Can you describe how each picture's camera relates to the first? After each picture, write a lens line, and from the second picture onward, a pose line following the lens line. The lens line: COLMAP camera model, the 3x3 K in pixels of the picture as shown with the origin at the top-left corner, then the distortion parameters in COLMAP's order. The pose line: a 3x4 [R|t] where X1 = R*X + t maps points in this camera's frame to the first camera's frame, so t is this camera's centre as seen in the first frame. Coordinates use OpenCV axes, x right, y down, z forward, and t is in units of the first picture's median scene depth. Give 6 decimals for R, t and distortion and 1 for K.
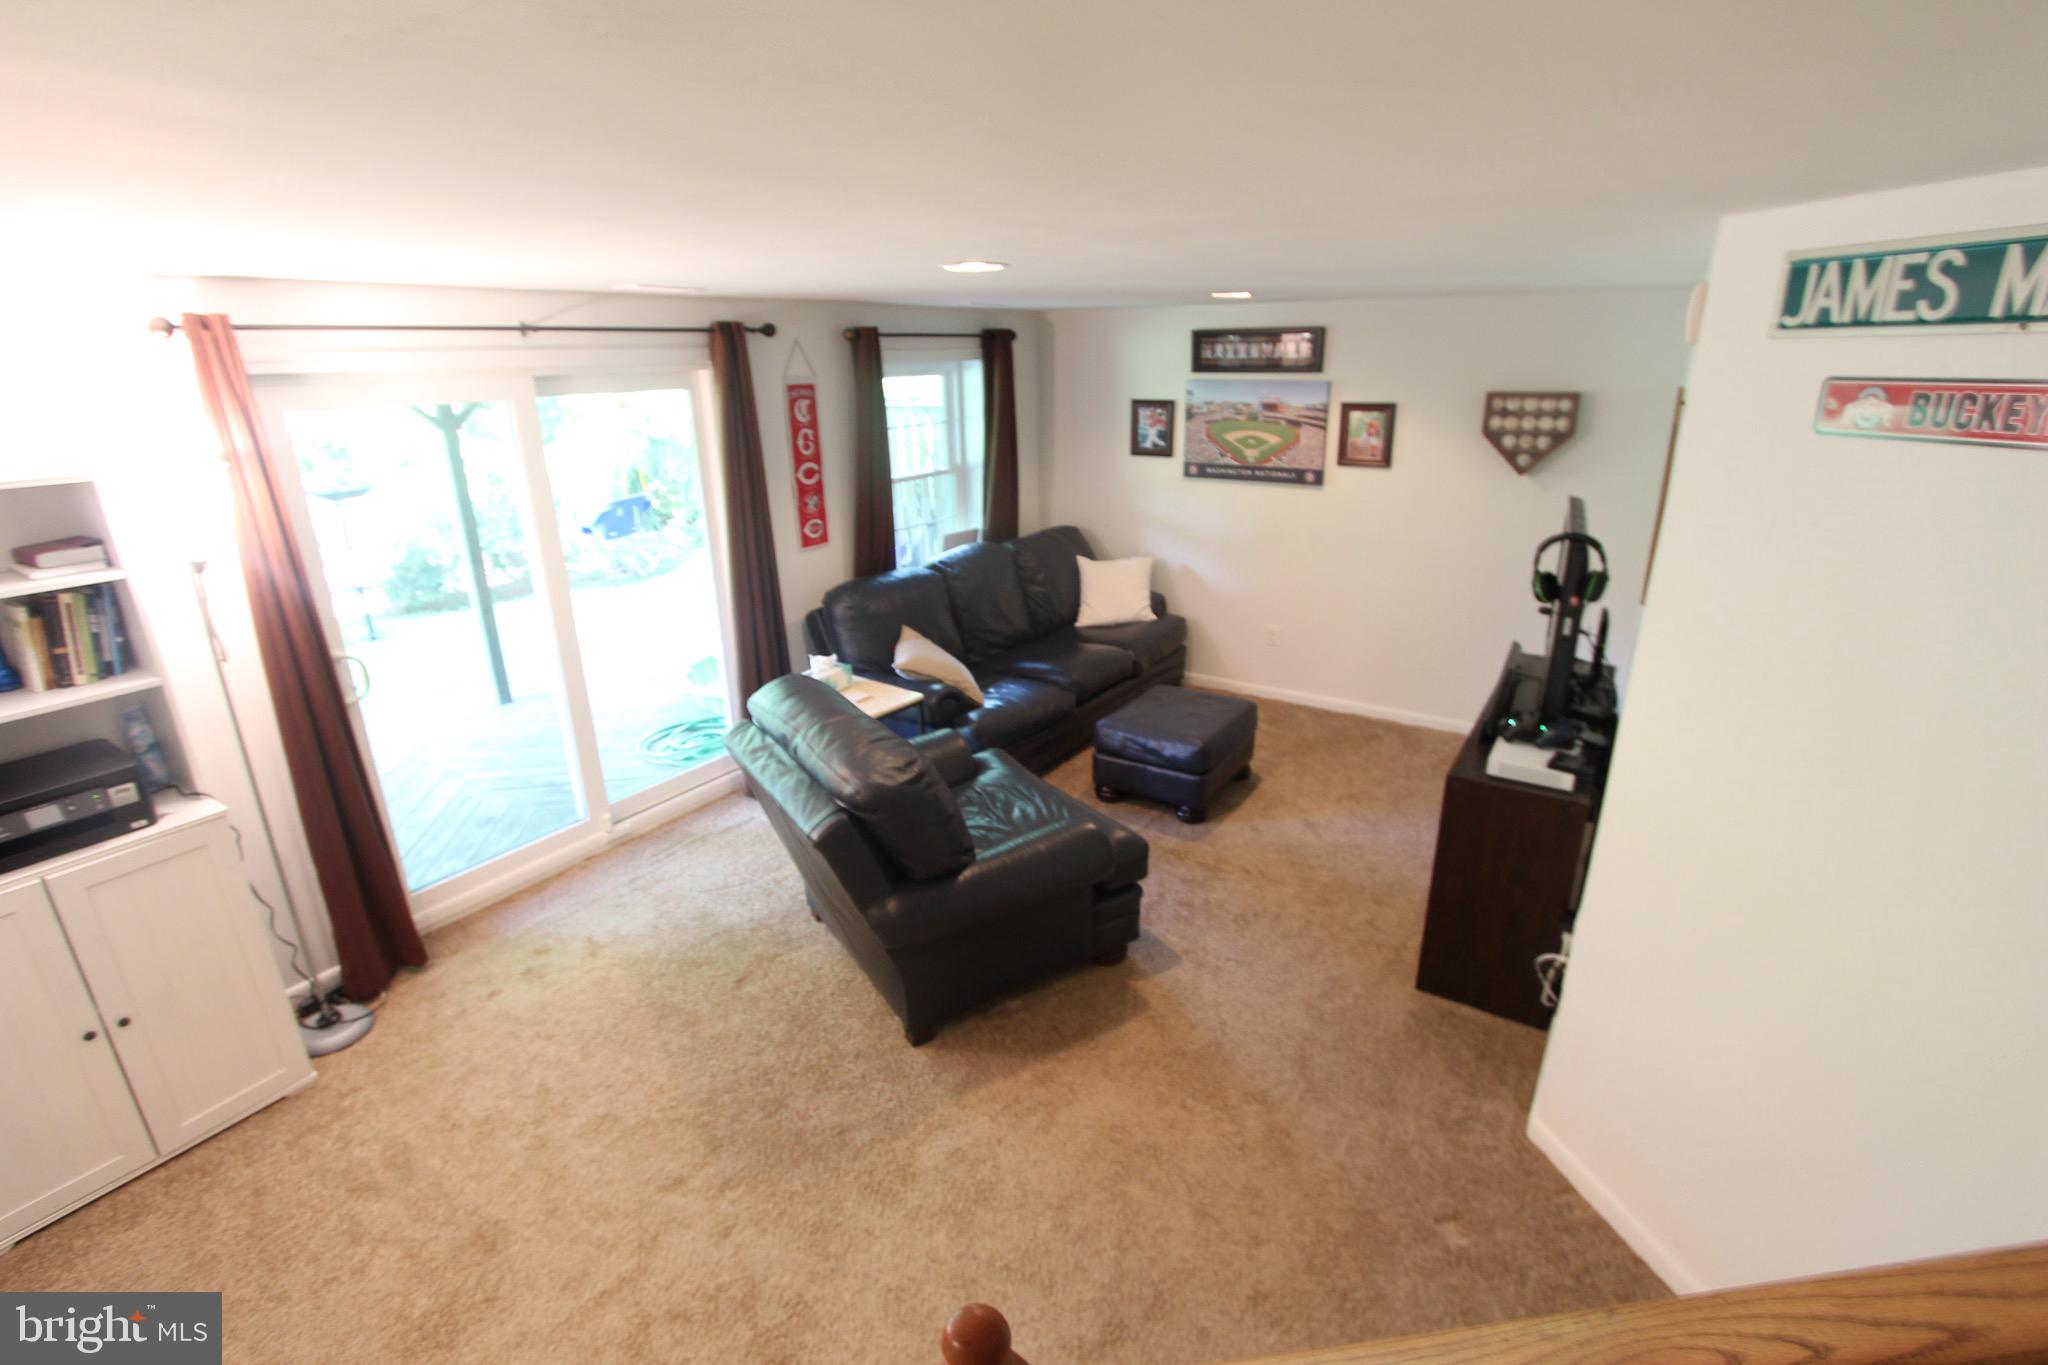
lens RADIAL K [[938.5, 0, 1029.3], [0, 938.5, 669.5], [0, 0, 1]] dist [-0.026505, 0.005833]
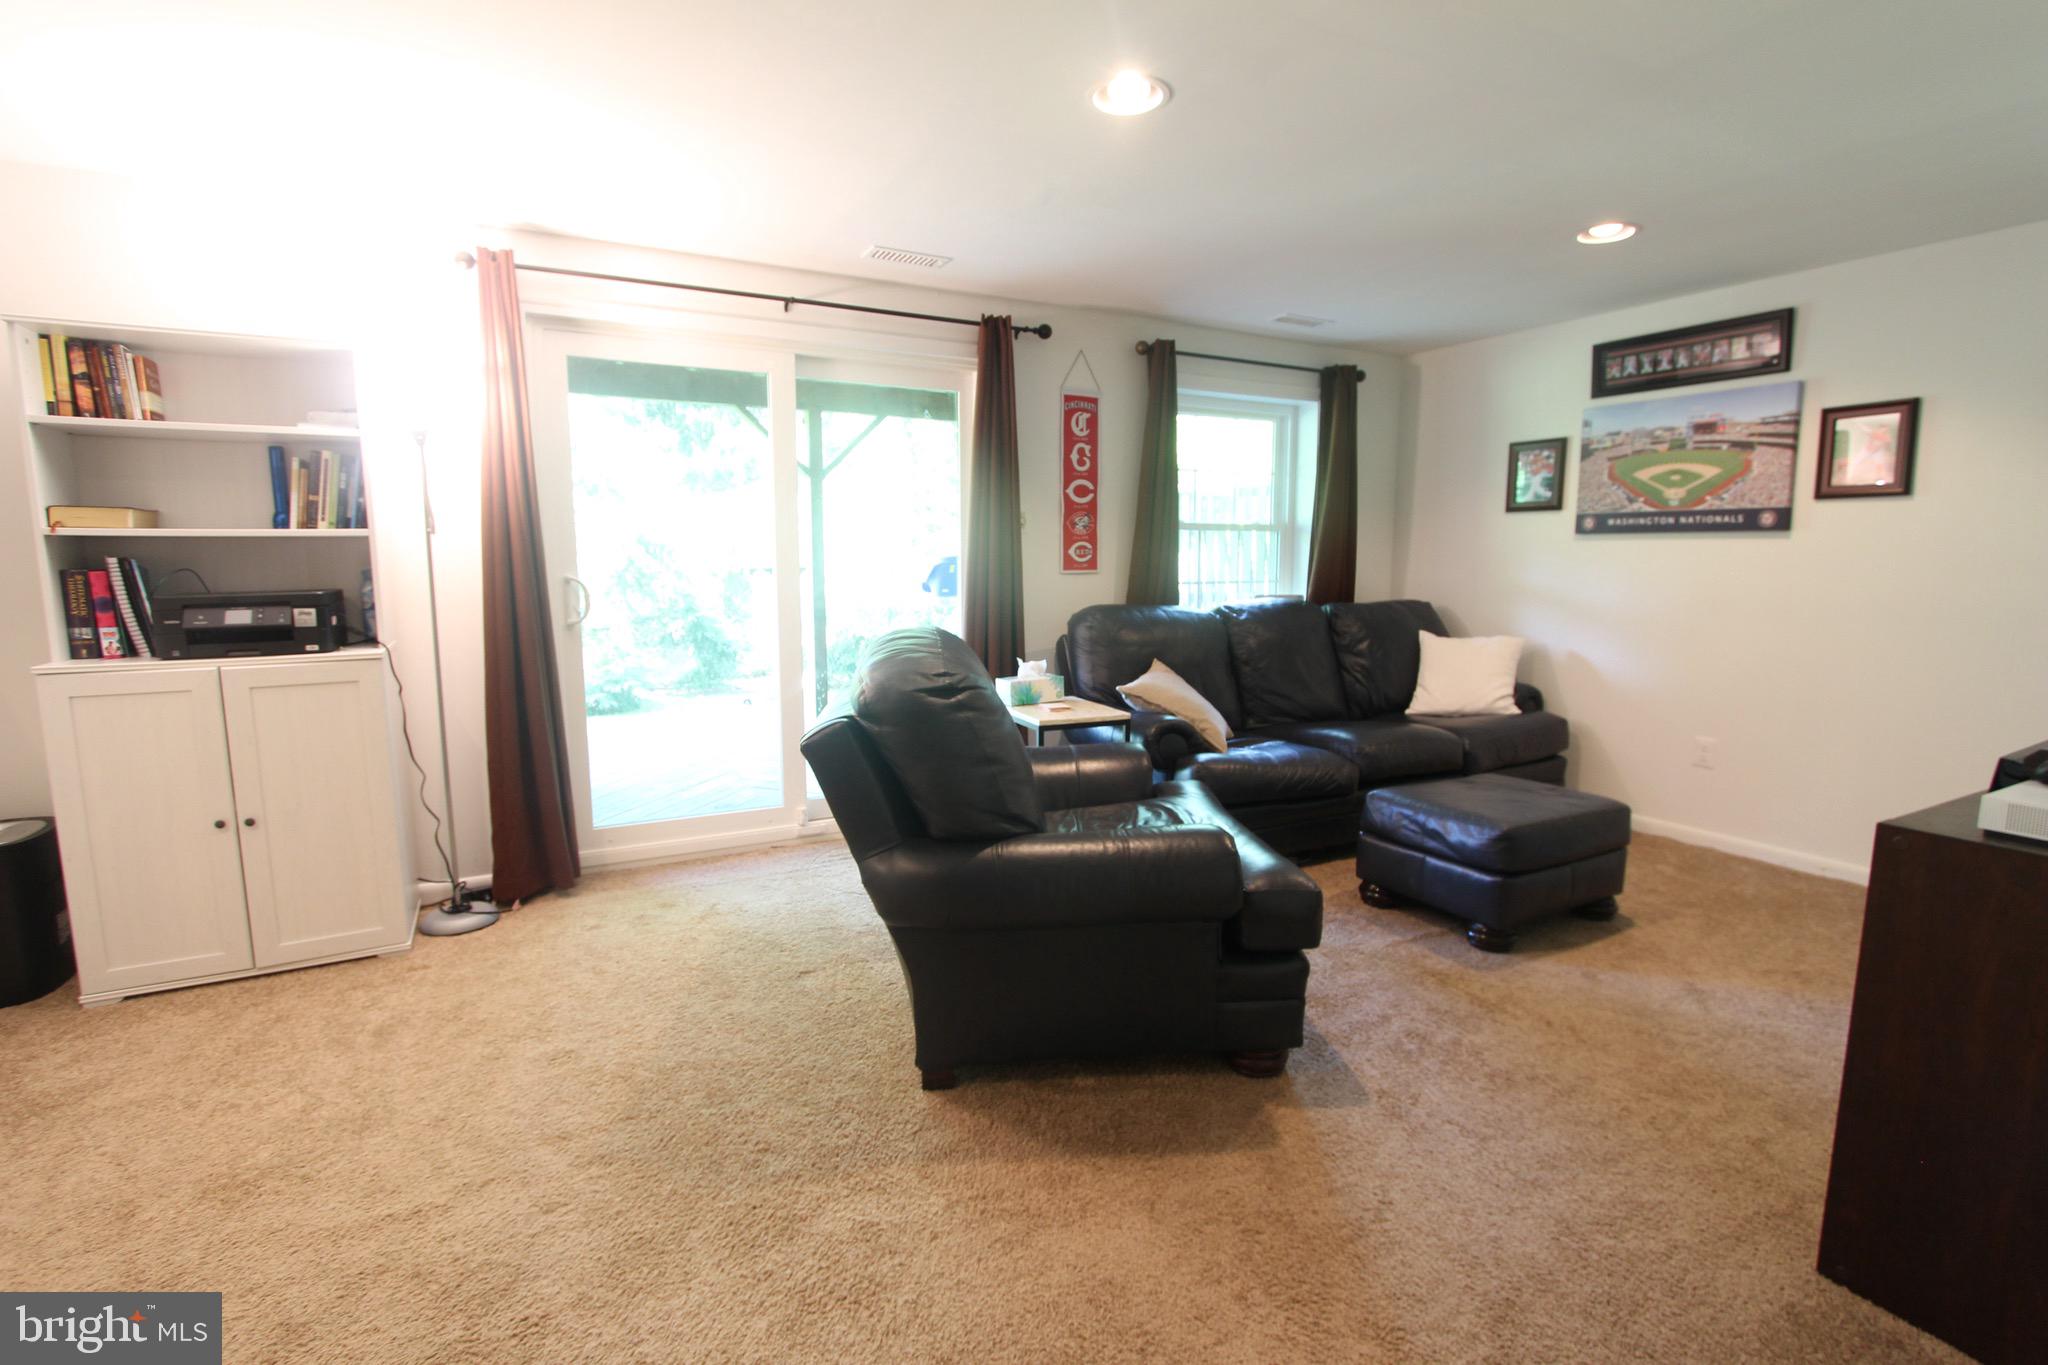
lens RADIAL K [[941.0, 0, 1029.2], [0, 941.0, 673.6], [0, 0, 1]] dist [-0.025065, 0.007820]
pose [[0.884272, 0.077598, -0.460480, 0.162891], [-0.164252, 0.974769, -0.151152, 0.116097], [0.437133, 0.209294, 0.874706, 0.207495]]
